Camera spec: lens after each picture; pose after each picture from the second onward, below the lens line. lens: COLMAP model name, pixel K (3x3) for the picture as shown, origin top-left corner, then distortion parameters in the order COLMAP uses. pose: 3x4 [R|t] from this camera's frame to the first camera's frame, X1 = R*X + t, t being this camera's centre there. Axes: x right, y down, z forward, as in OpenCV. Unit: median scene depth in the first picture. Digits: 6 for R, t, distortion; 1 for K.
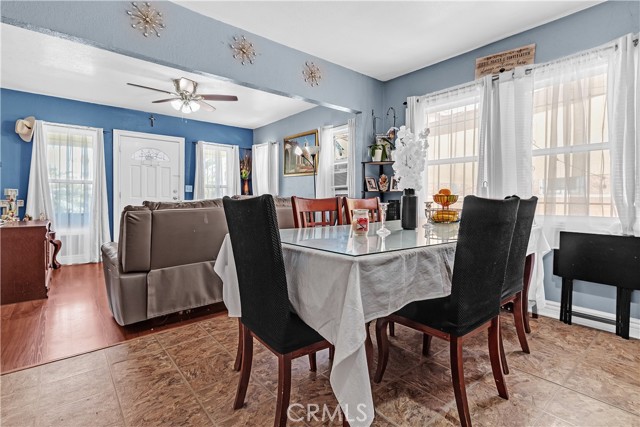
lens RADIAL K [[311.5, 0, 328.6], [0, 311.5, 200.8], [0, 0, 1]] dist [0.020738, 0.000440]
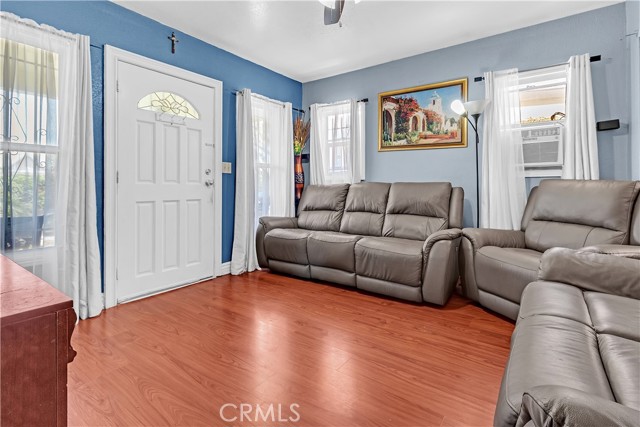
lens RADIAL K [[309.7, 0, 333.9], [0, 309.7, 184.3], [0, 0, 1]] dist [0.000997, -0.000021]
pose [[0.964275, -0.002301, 0.264894, -0.431005], [0.005322, 0.999929, -0.010688, 0.000007], [-0.264851, 0.011716, 0.964218, 0.402242]]
